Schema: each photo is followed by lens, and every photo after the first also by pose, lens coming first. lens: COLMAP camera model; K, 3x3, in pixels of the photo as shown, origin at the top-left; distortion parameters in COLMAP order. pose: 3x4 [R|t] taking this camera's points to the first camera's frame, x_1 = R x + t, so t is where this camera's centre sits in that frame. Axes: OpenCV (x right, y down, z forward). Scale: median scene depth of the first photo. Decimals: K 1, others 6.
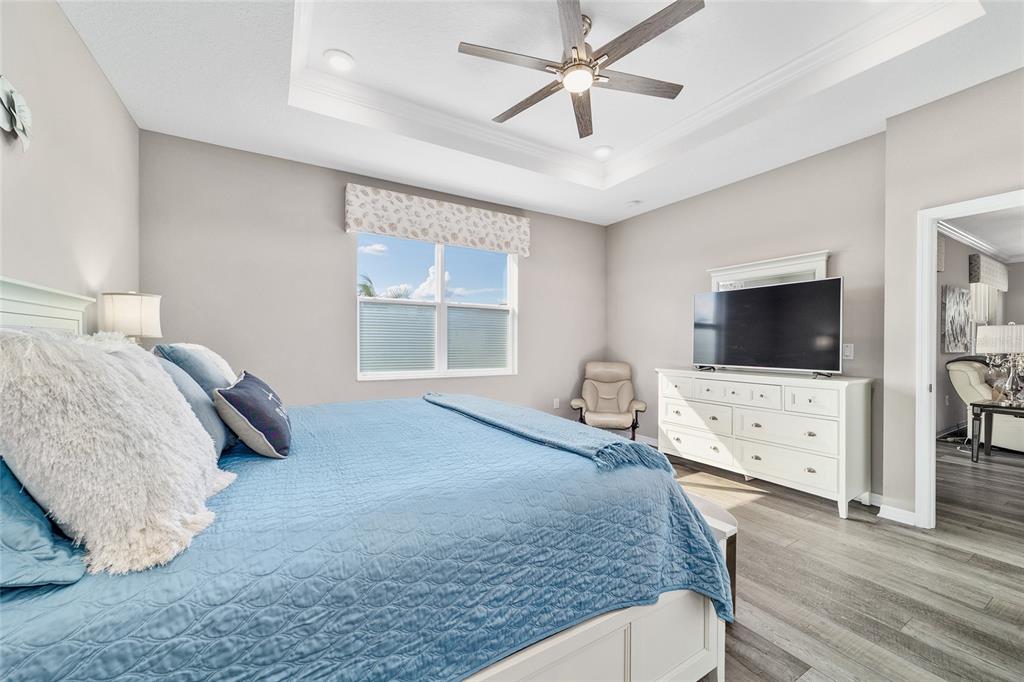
lens RADIAL K [[396.2, 0, 513.3], [0, 396.2, 347.0], [0, 0, 1]] dist [-0.018502, 0.009350]
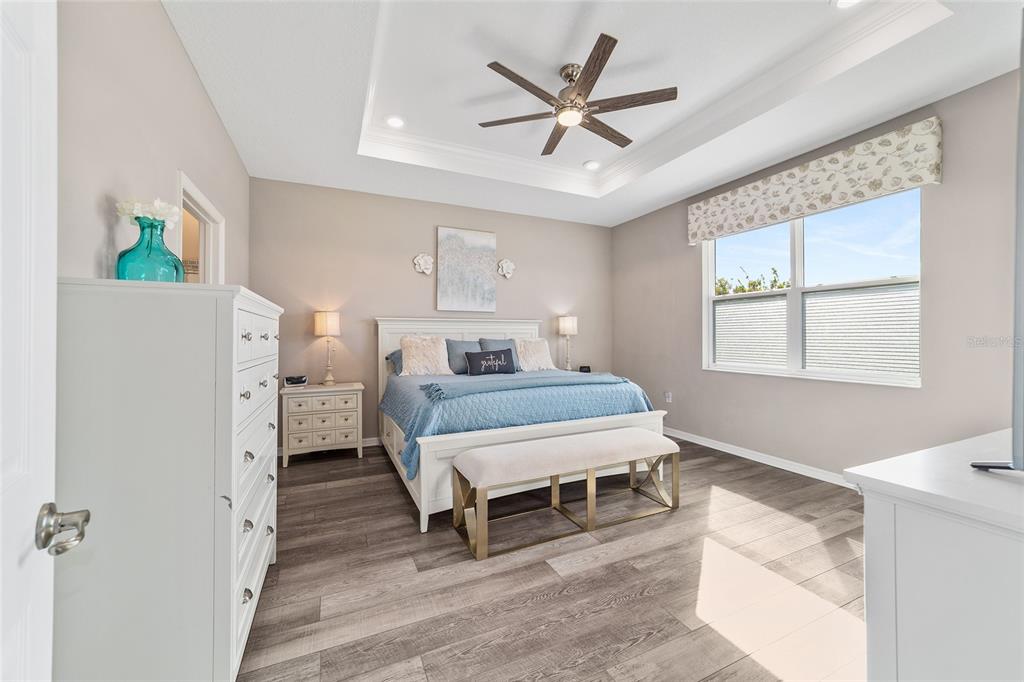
lens RADIAL K [[395.4, 0, 508.8], [0, 395.4, 338.2], [0, 0, 1]] dist [-0.019215, 0.009743]
pose [[-0.123988, 0.007489, -0.992255, 0.891433], [-0.004573, 0.999957, 0.008119, -0.016312], [0.992273, 0.005545, -0.123948, 0.628436]]
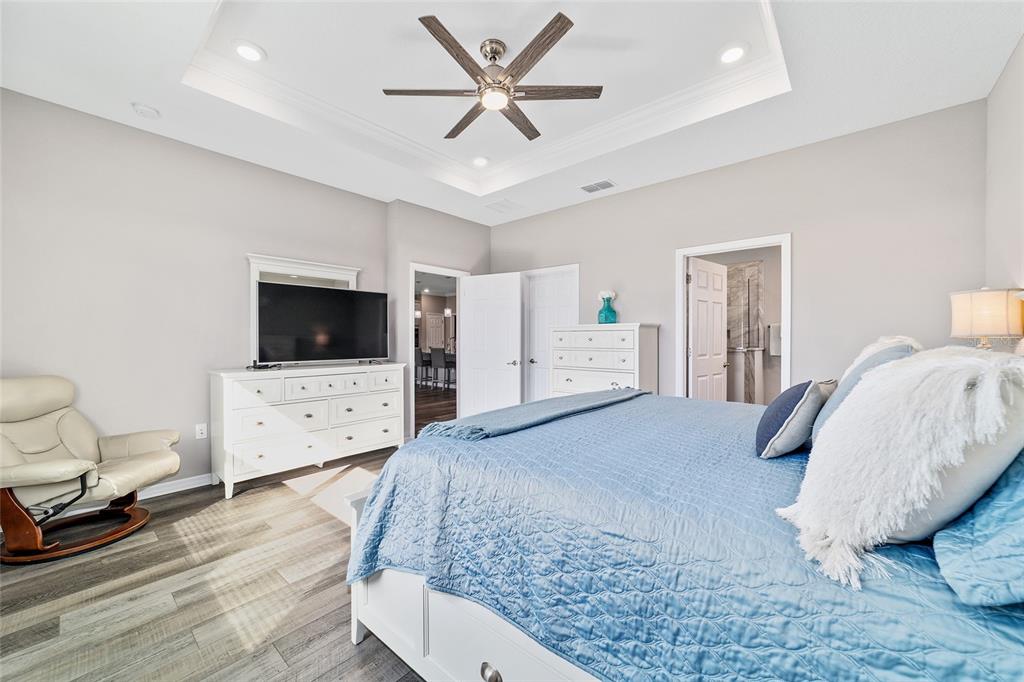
lens RADIAL K [[395.4, 0, 508.8], [0, 395.4, 338.2], [0, 0, 1]] dist [-0.019215, 0.009743]
pose [[-0.310156, -0.002233, 0.950683, -0.582989], [0.005629, 0.999975, 0.004185, -0.012193], [-0.950669, 0.006649, -0.310135, 0.855450]]
